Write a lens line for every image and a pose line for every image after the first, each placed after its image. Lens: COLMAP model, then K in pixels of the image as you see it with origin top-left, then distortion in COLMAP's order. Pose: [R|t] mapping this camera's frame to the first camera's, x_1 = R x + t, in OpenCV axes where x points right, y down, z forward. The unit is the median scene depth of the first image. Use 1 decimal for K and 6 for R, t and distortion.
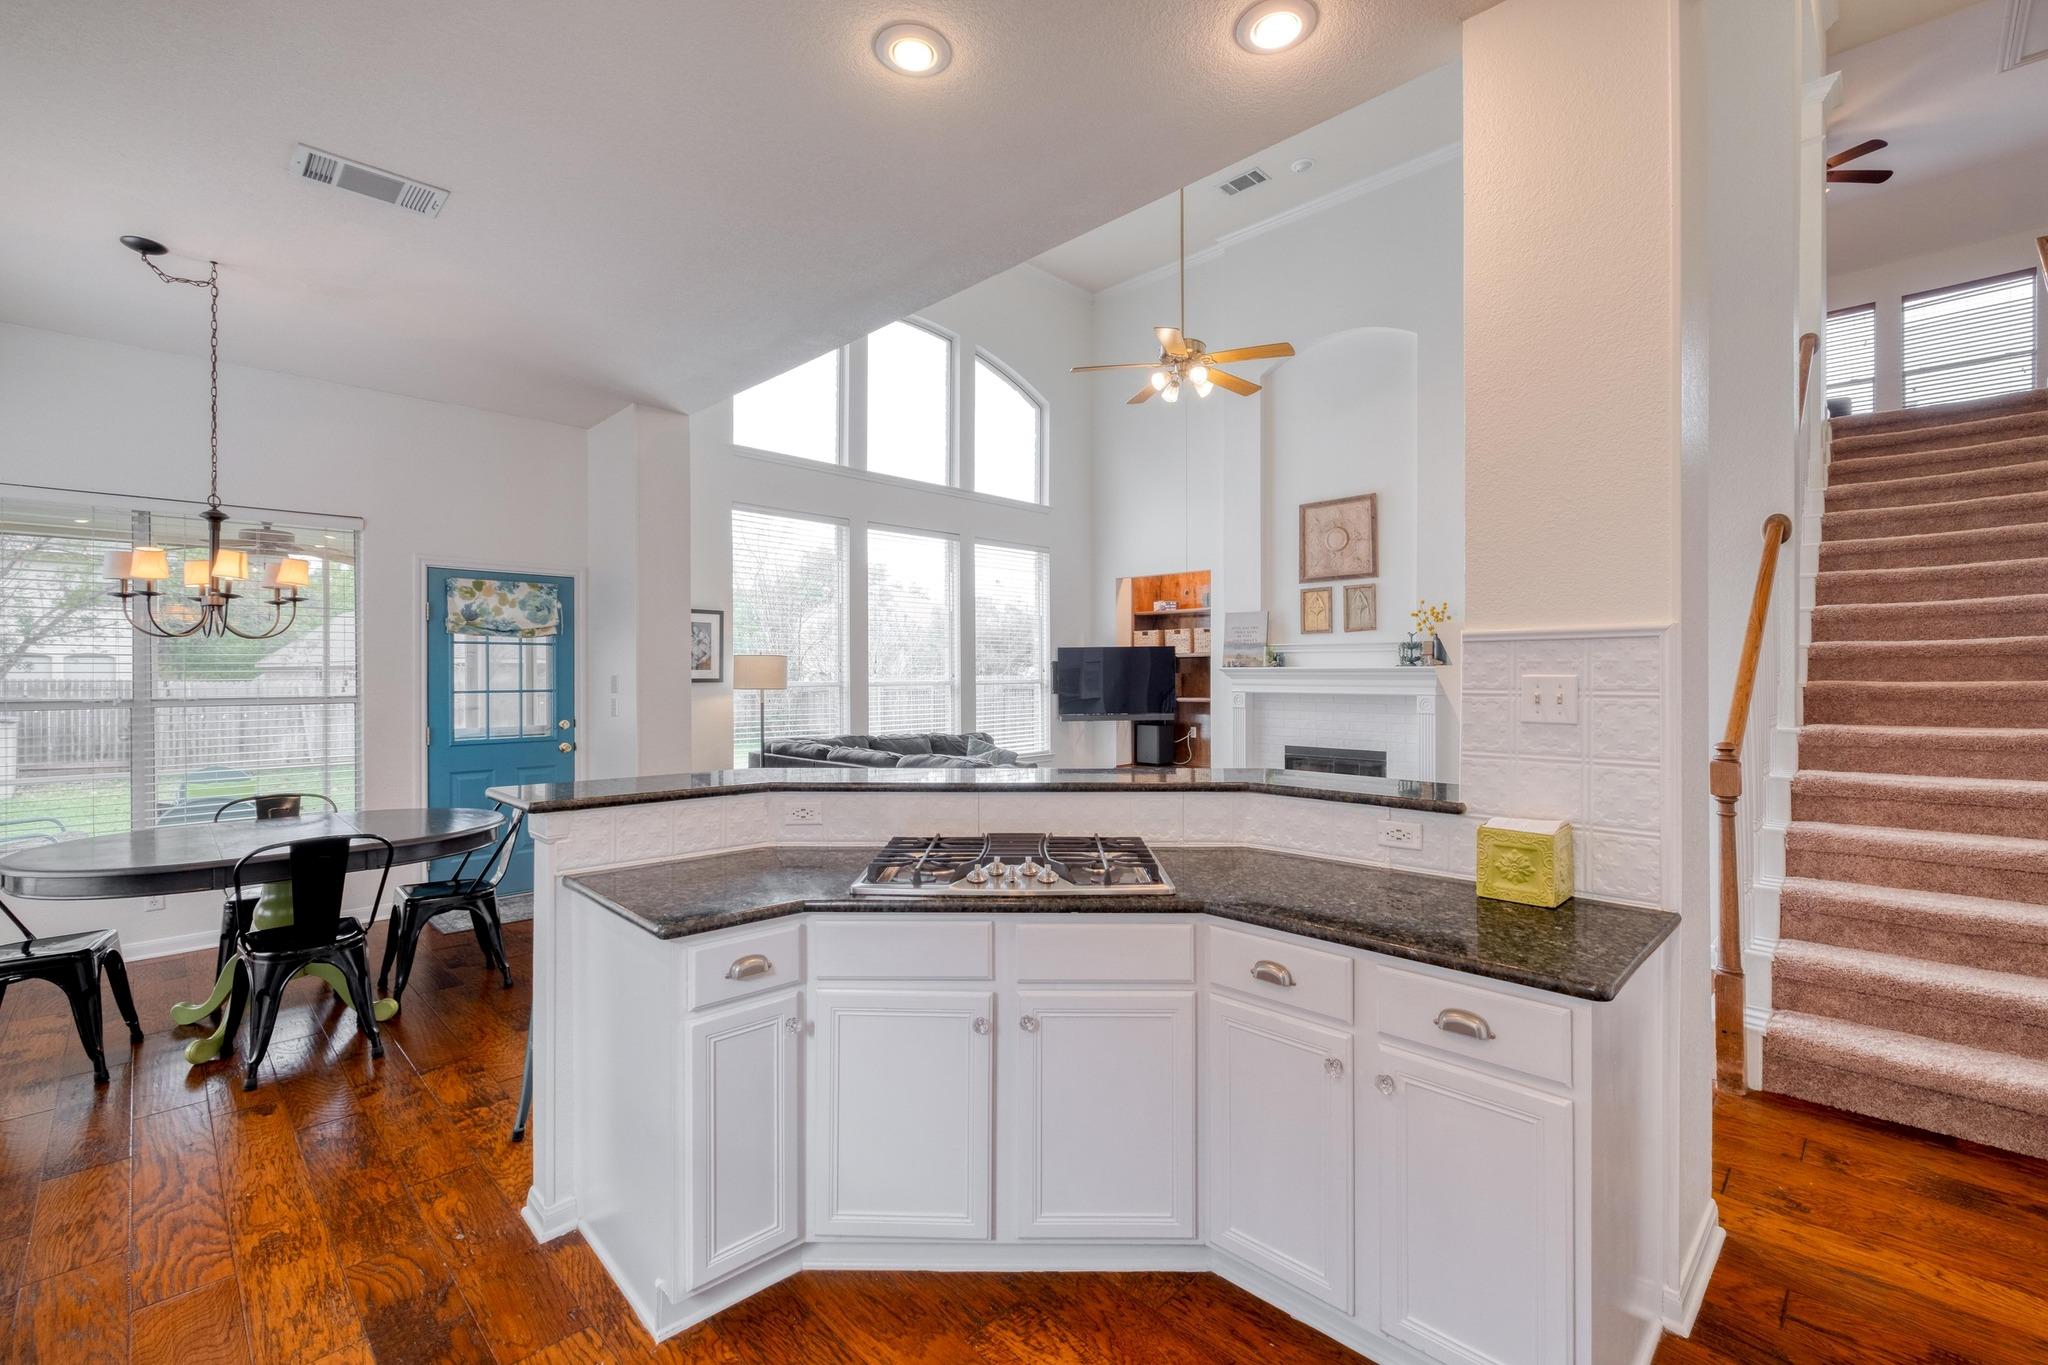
lens RADIAL K [[882.9, 0, 1035.6], [0, 882.9, 680.1], [0, 0, 1]] dist [0.004646, -0.000836]
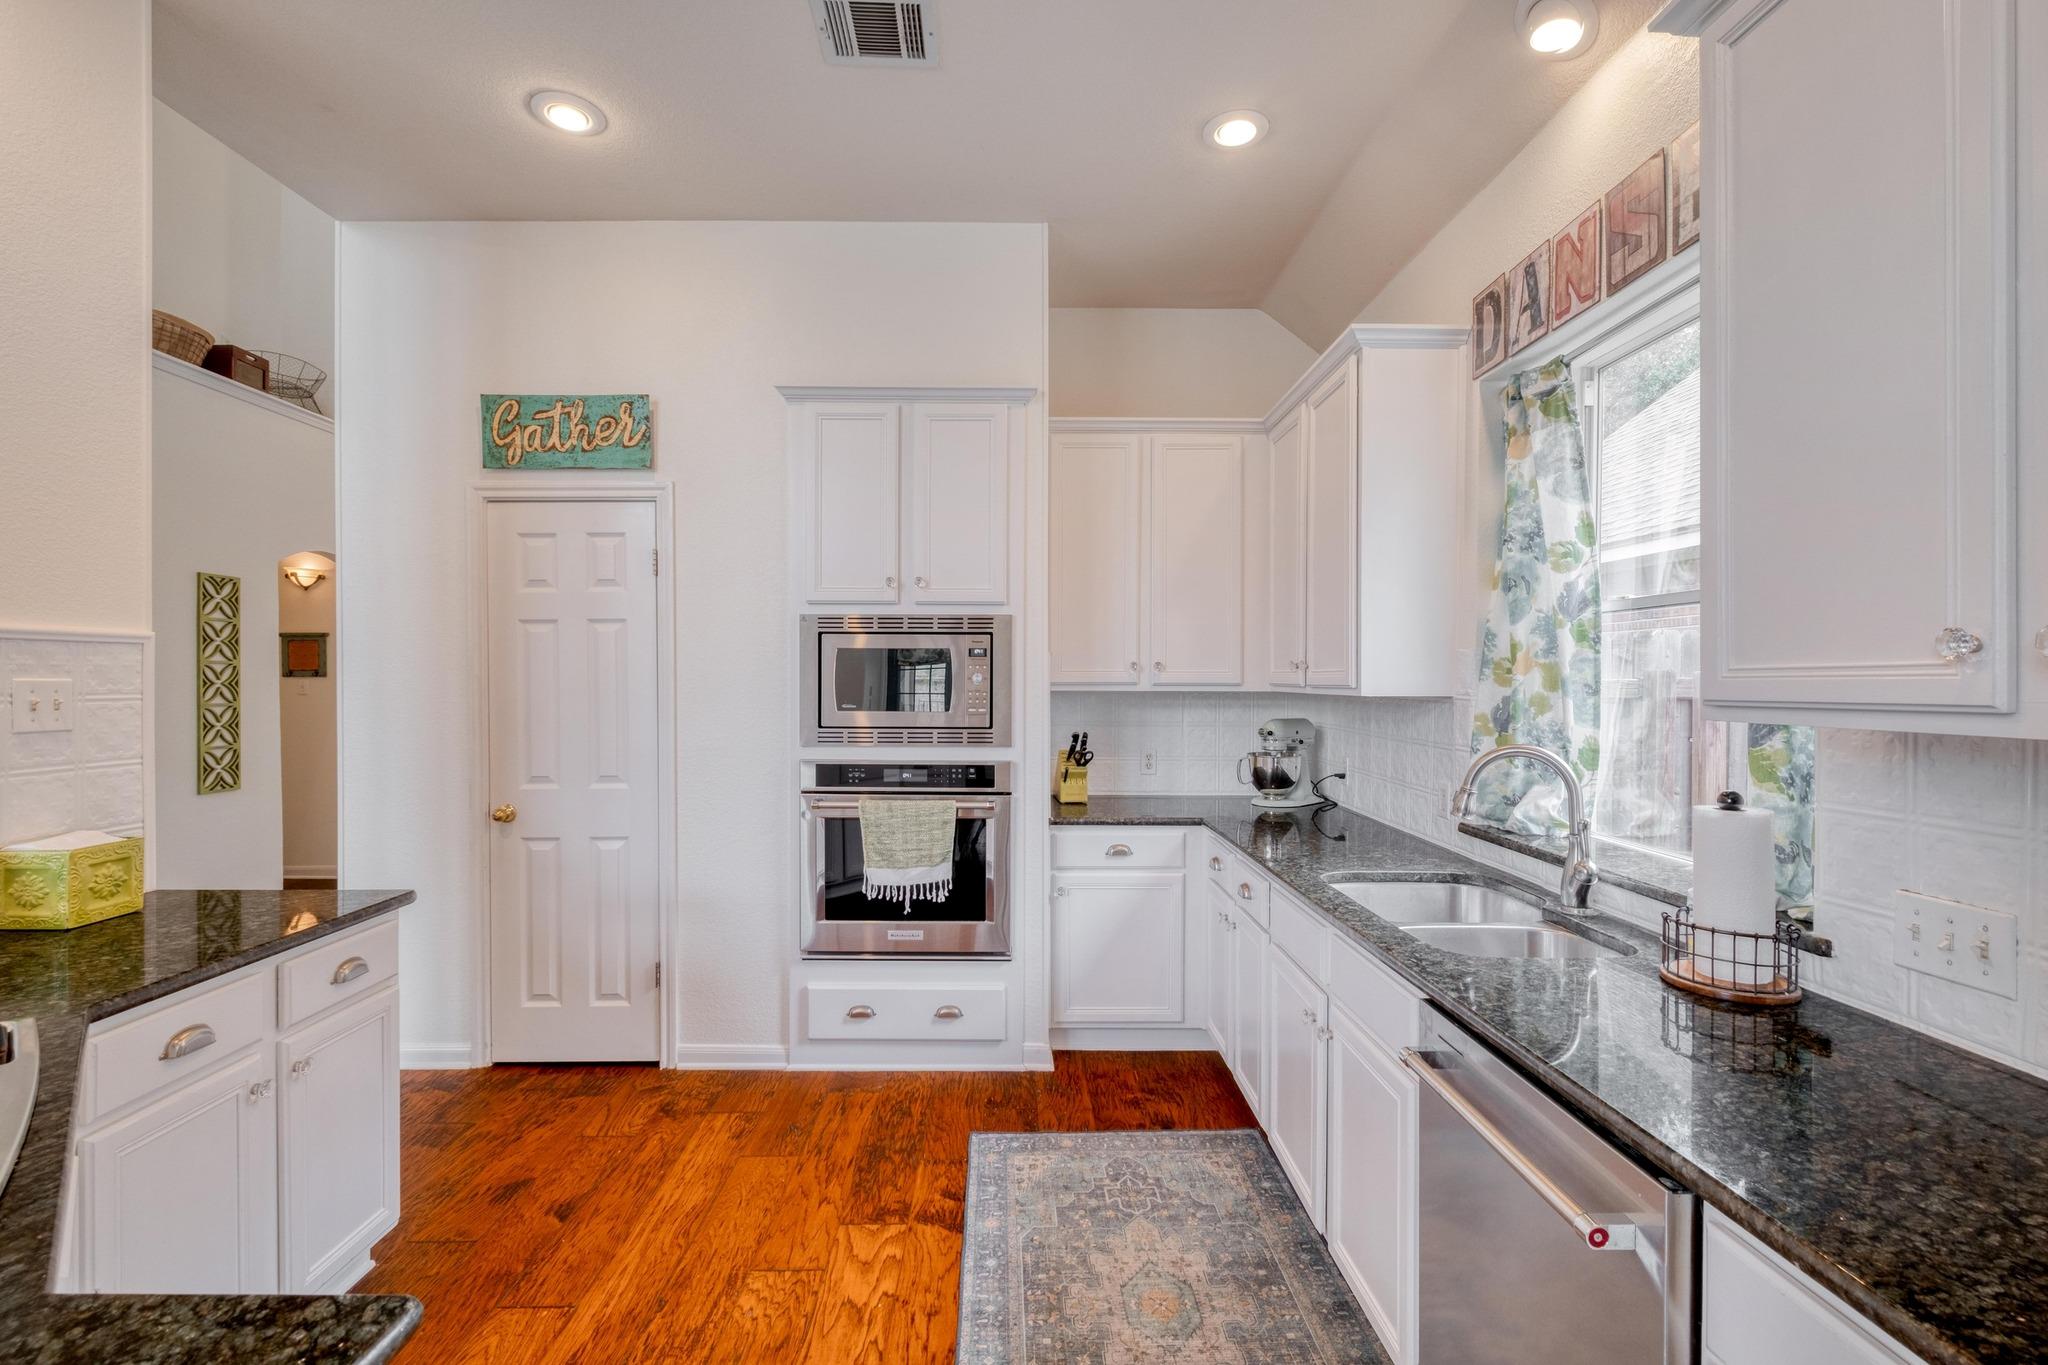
lens RADIAL K [[882.9, 0, 1033.1], [0, 882.9, 686.6], [0, 0, 1]] dist [0.004646, -0.000836]
pose [[-0.717325, -0.008627, 0.696685, -0.296336], [0.001058, 0.999909, 0.013472, -0.003441], [-0.696738, 0.010401, -0.717250, 0.353077]]
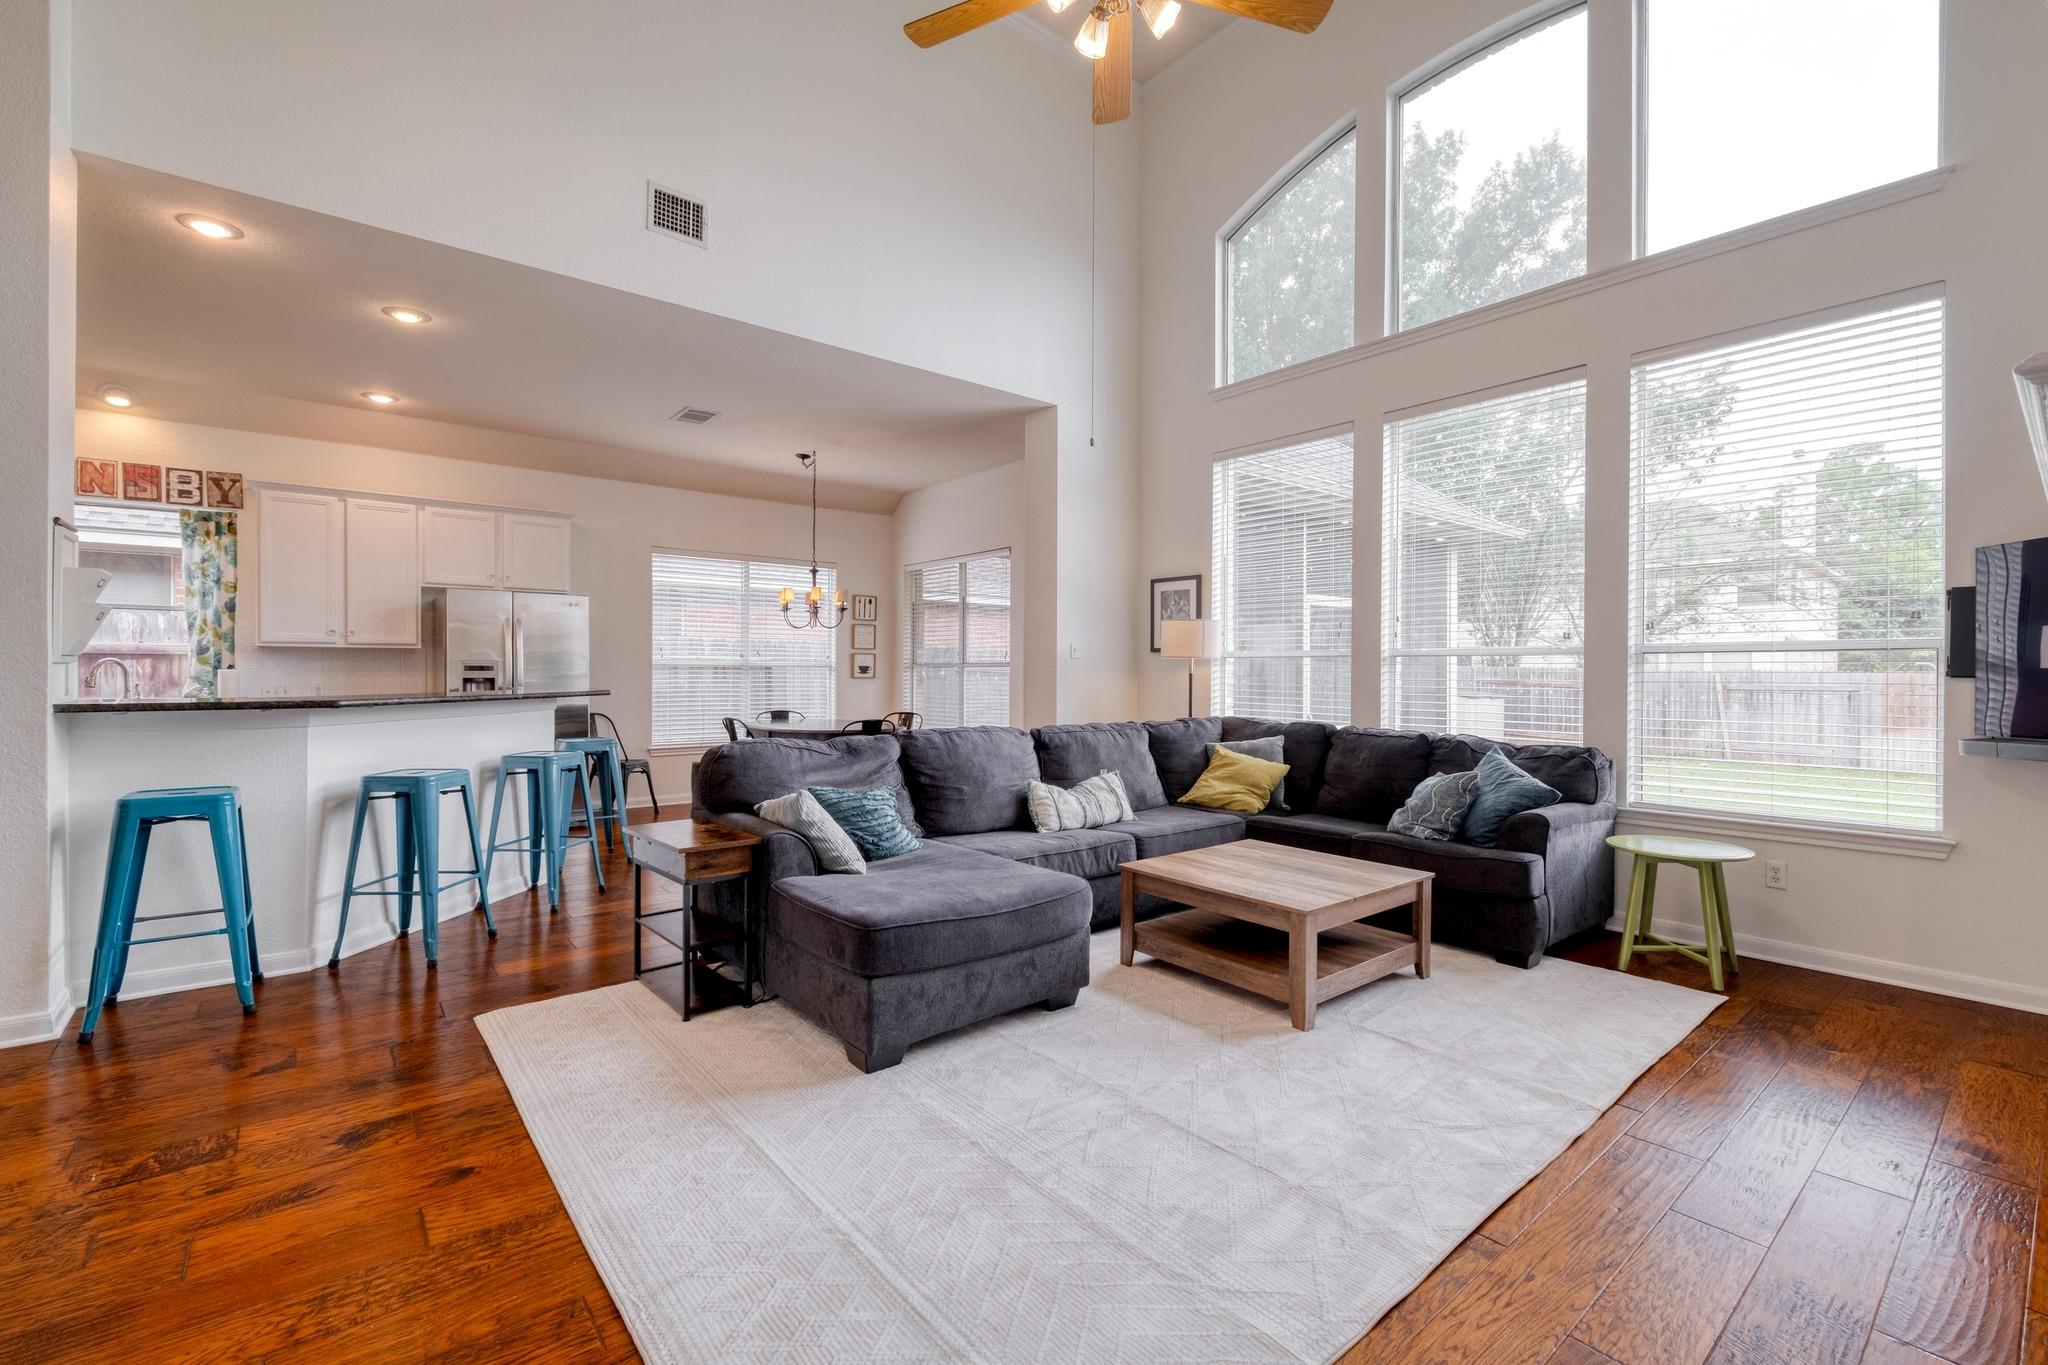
lens RADIAL K [[882.9, 0, 1027.9], [0, 882.9, 678.4], [0, 0, 1]] dist [0.004646, -0.000836]
pose [[-0.100973, 0.009108, -0.994848, 0.694040], [-0.010765, 0.999890, 0.010247, 0.027673], [0.994831, 0.011744, -0.100863, 1.065034]]
